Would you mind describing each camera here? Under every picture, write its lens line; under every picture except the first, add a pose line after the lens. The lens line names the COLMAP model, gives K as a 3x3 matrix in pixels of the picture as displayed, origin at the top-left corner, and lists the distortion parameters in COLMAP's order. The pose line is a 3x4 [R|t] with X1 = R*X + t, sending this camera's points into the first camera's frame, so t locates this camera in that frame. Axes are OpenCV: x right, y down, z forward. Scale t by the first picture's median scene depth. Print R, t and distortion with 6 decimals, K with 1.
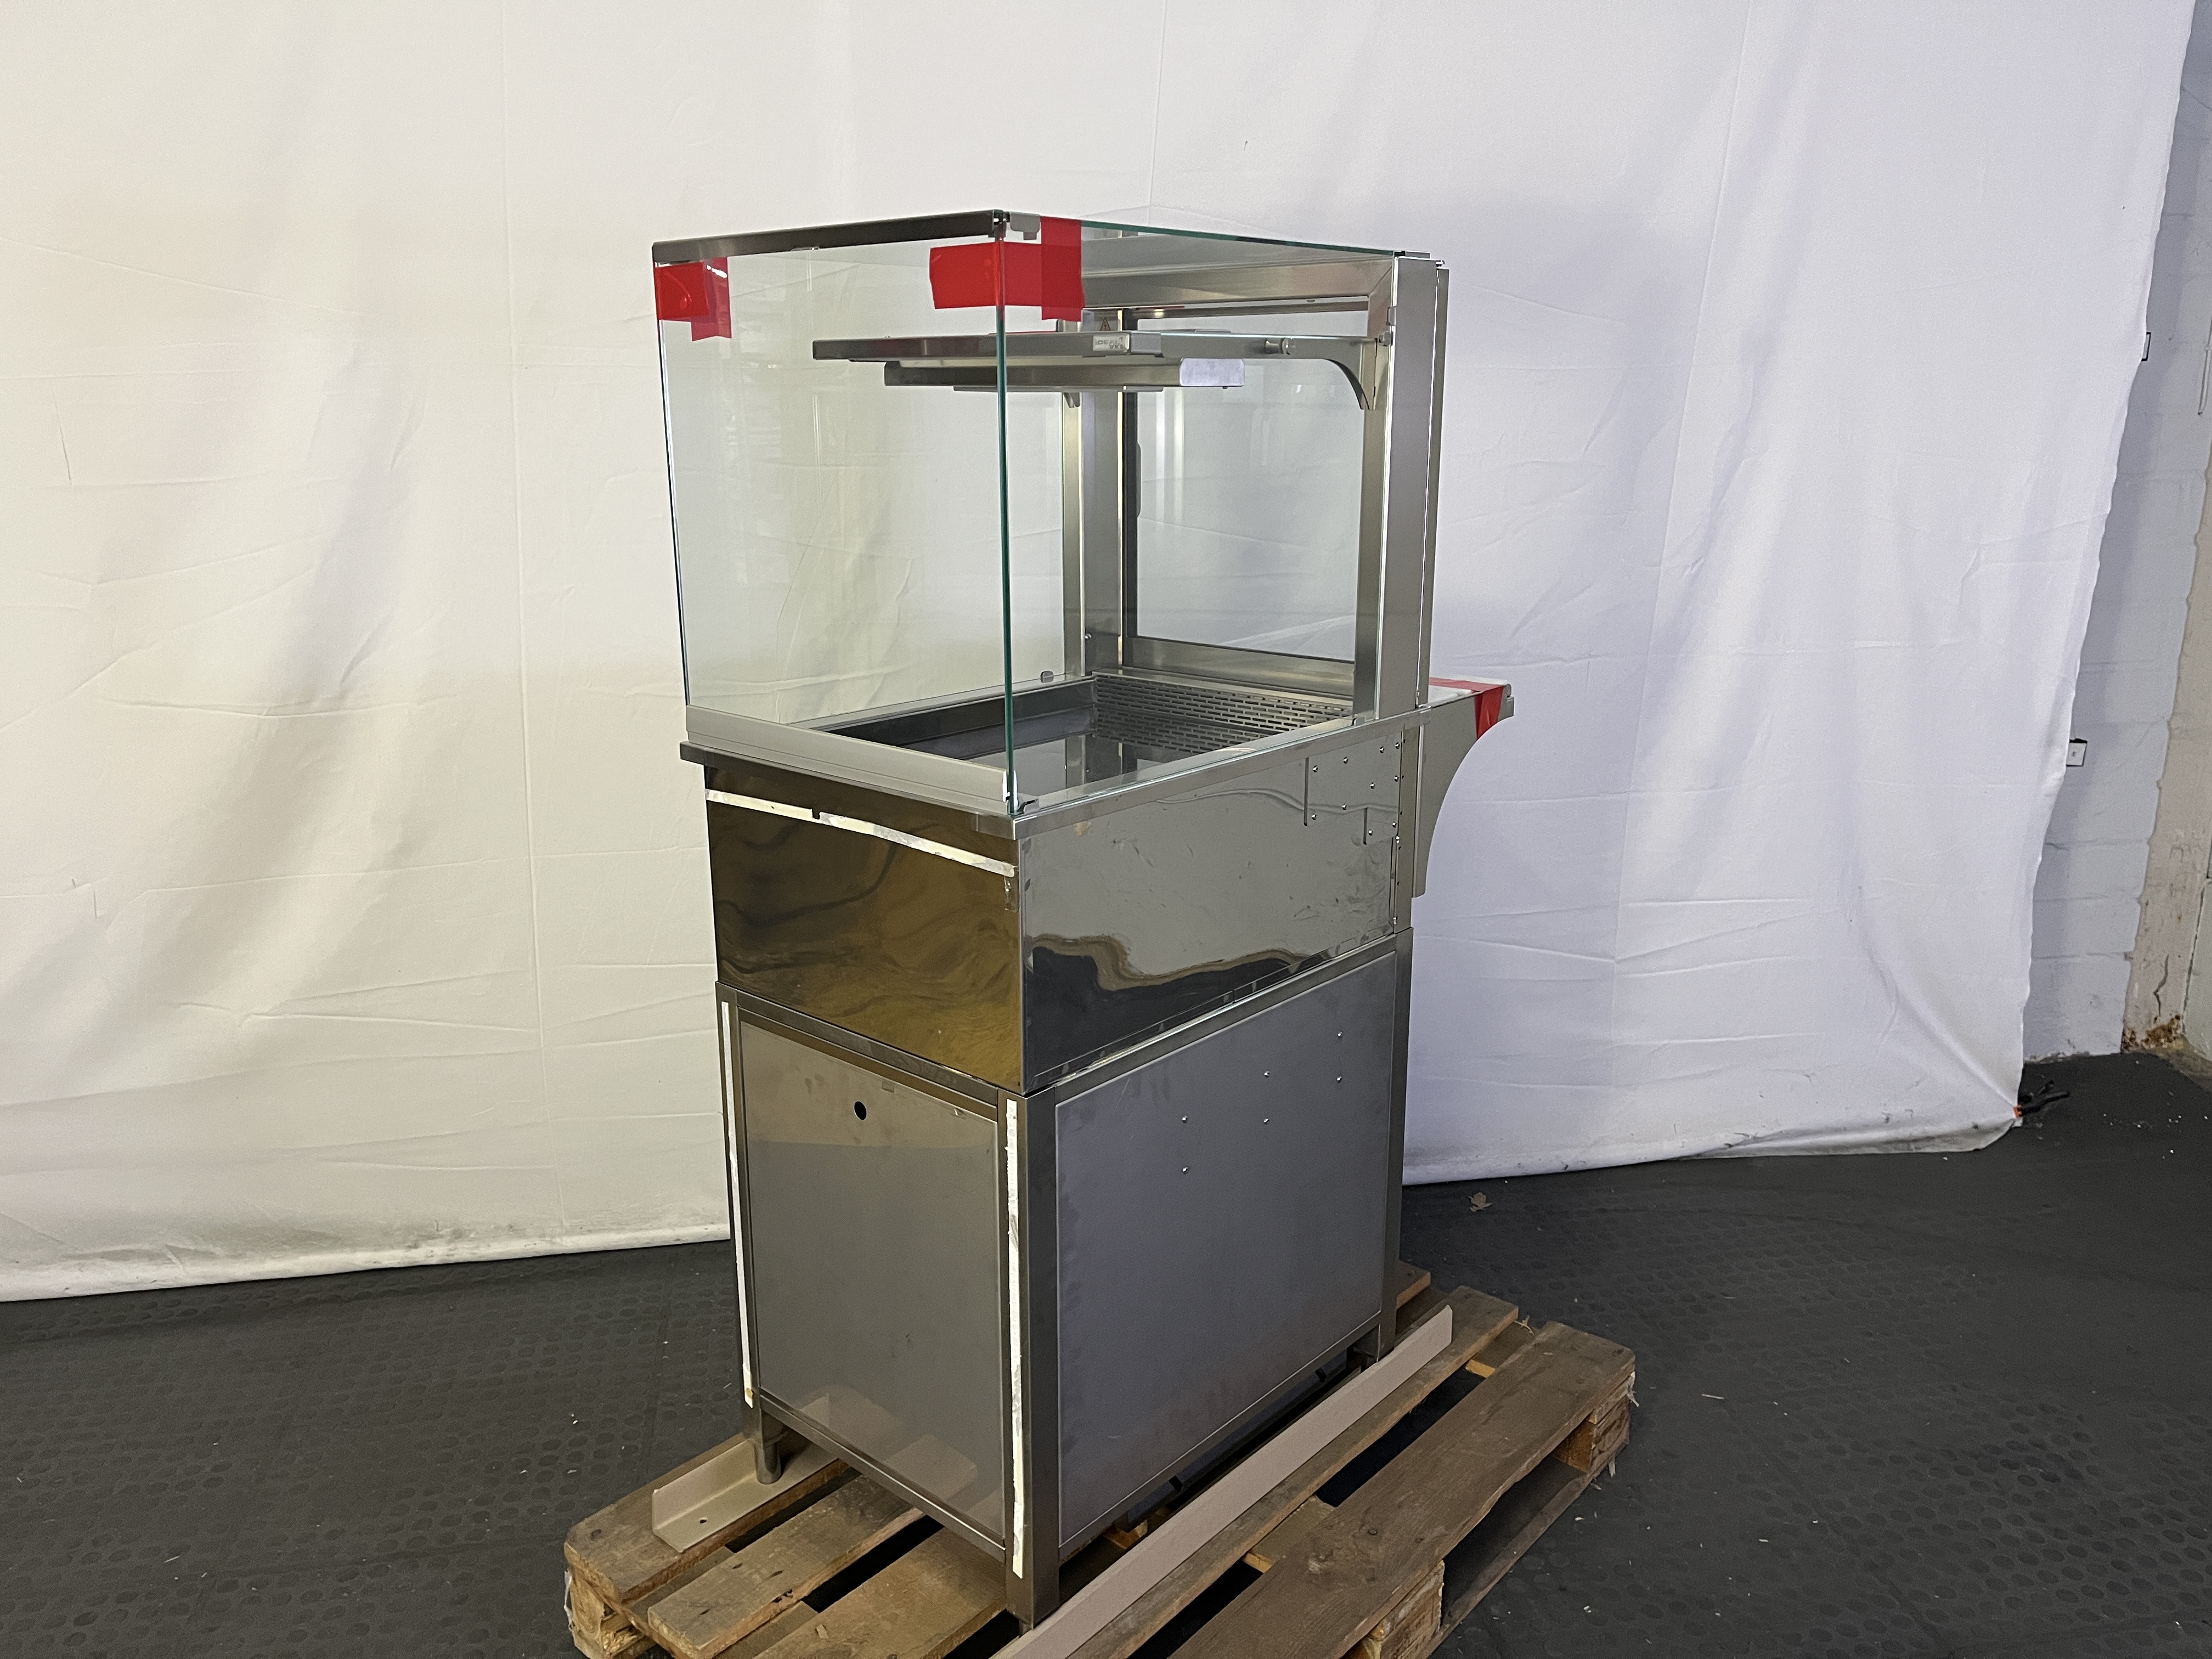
lens RADIAL K [[1663.3, 0, 1109.5], [0, 1663.3, 826.7], [0, 0, 1]] dist [0.105106, -0.146926]
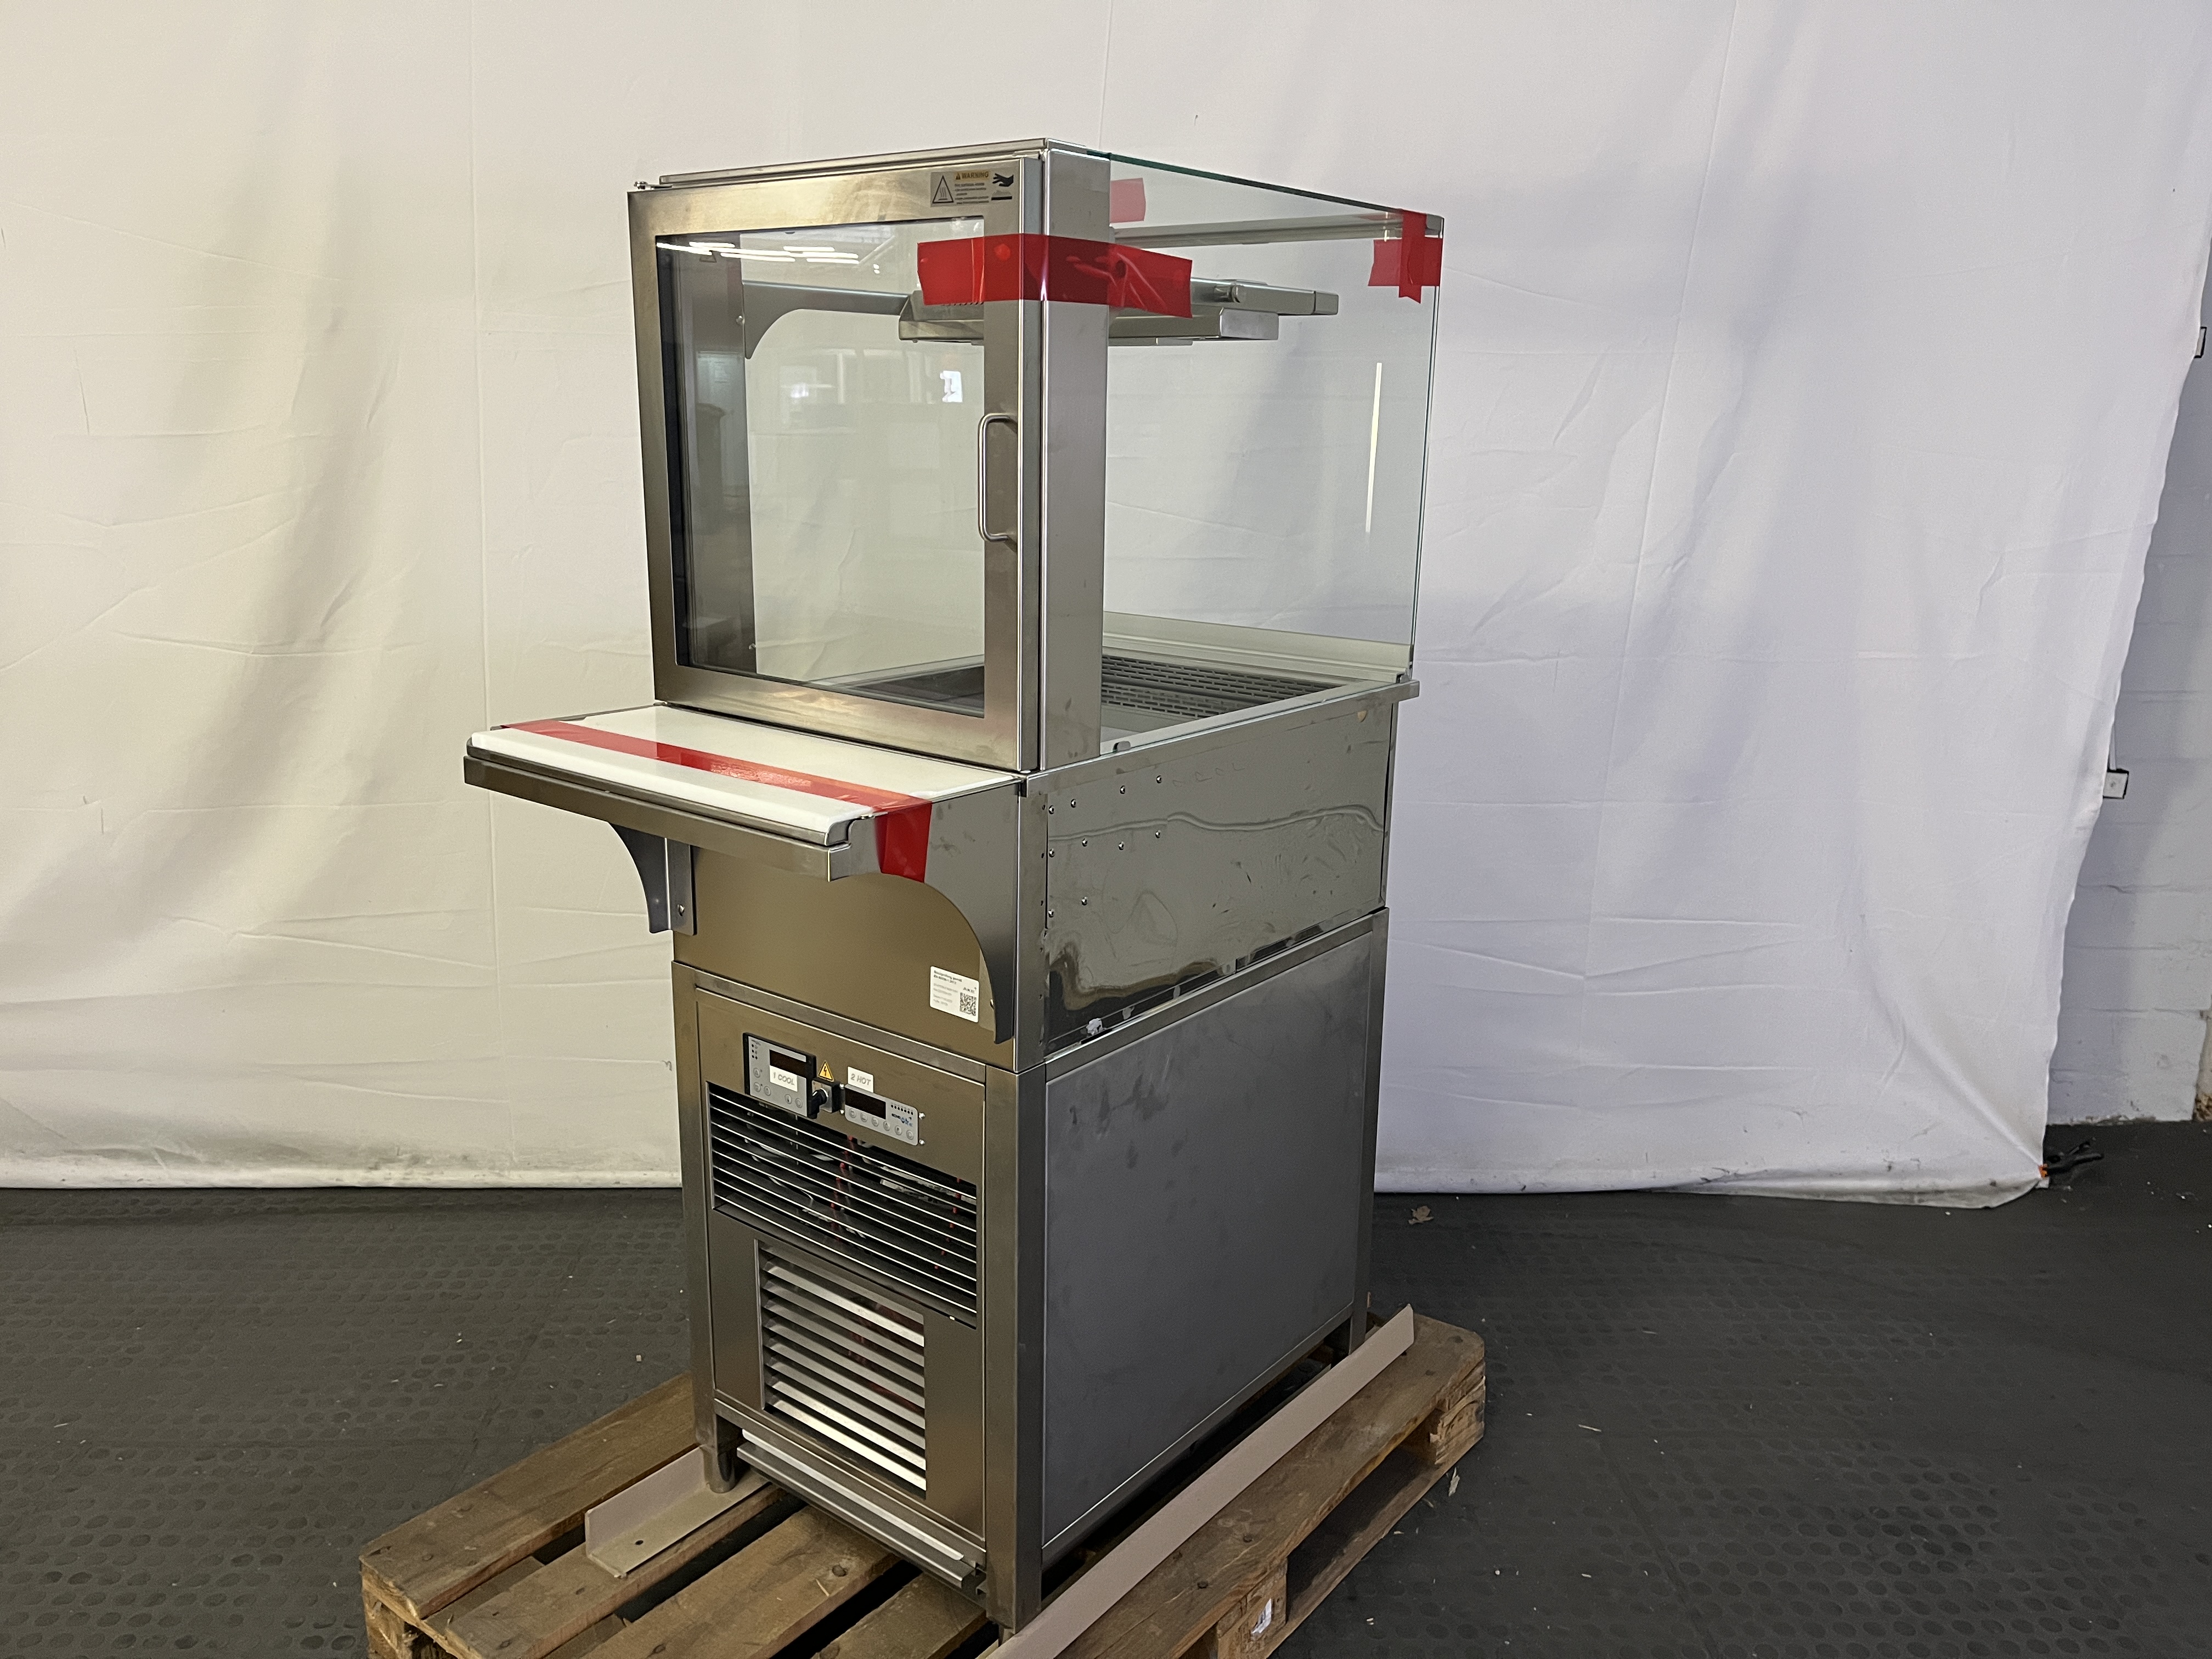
lens RADIAL K [[1662.8, 0, 1106.9], [0, 1662.8, 839.7], [0, 0, 1]] dist [0.112071, -0.156326]
pose [[0.989247, 0.054381, -0.135770, 0.170903], [-0.054974, 0.998488, -0.000619, 0.019012], [0.135531, 0.008076, 0.990740, 0.015763]]
